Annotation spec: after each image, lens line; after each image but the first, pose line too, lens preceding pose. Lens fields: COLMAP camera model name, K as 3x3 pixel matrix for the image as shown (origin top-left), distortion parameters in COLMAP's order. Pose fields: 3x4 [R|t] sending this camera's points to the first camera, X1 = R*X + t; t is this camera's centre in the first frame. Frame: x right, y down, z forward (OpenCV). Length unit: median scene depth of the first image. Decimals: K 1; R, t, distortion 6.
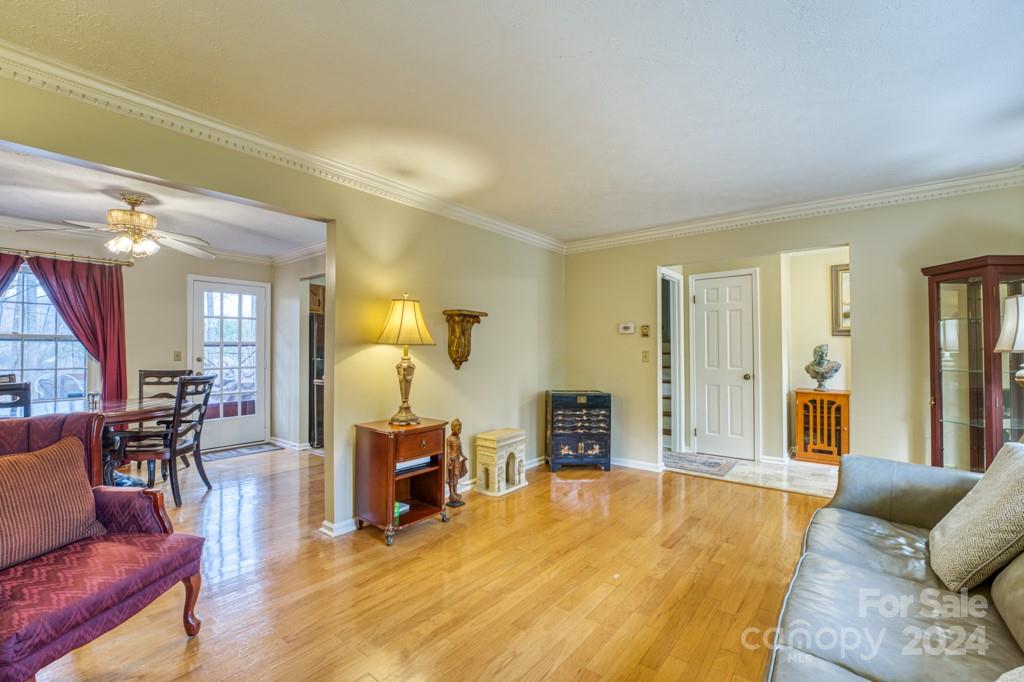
lens RADIAL K [[436.3, 0, 507.0], [0, 436.3, 344.7], [0, 0, 1]] dist [-0.021584, 0.001503]
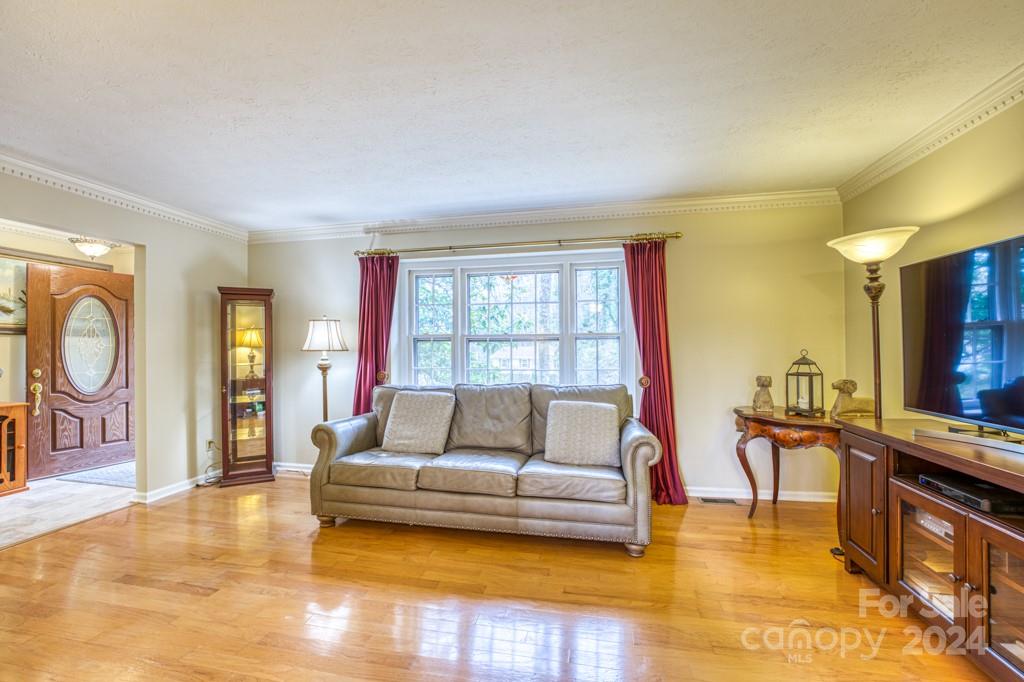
lens RADIAL K [[419.3, 0, 513.4], [0, 419.3, 345.4], [0, 0, 1]] dist [-0.032338, 0.005358]
pose [[-0.456184, 0.007829, 0.889851, -0.353543], [-0.005356, 0.999919, -0.011543, 0.004139], [-0.889869, -0.010032, -0.456106, 0.517527]]
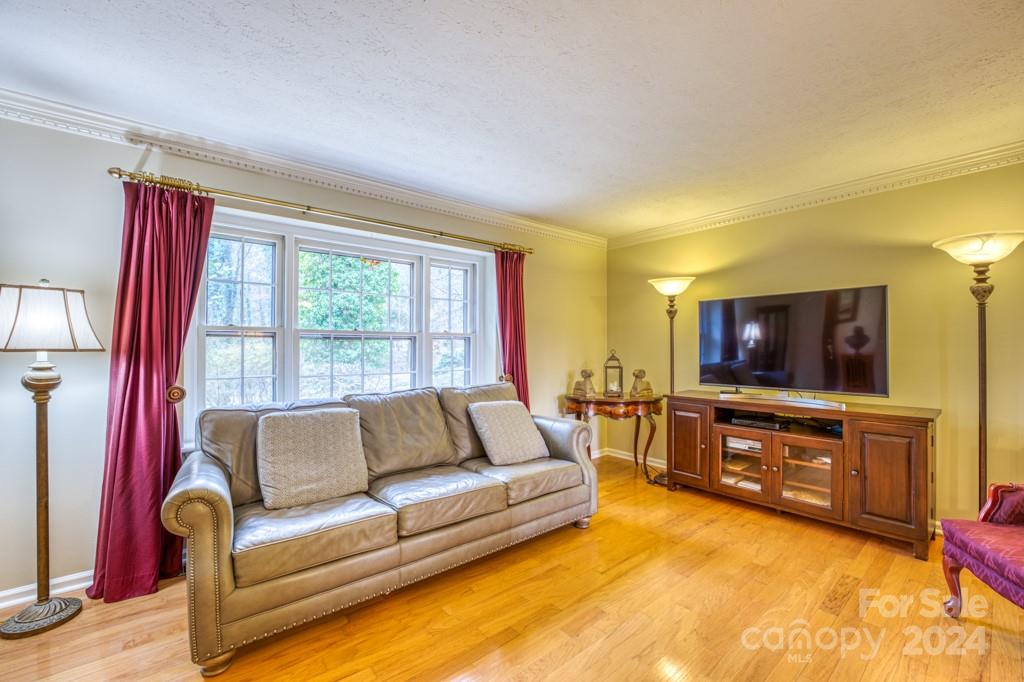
lens RADIAL K [[419.3, 0, 513.4], [0, 419.3, 343.4], [0, 0, 1]] dist [-0.032338, 0.005358]
pose [[-0.978885, 0.003942, 0.204374, 0.040352], [-0.001045, 0.999705, -0.024285, 0.009410], [-0.204409, -0.023986, -0.978592, 0.774416]]
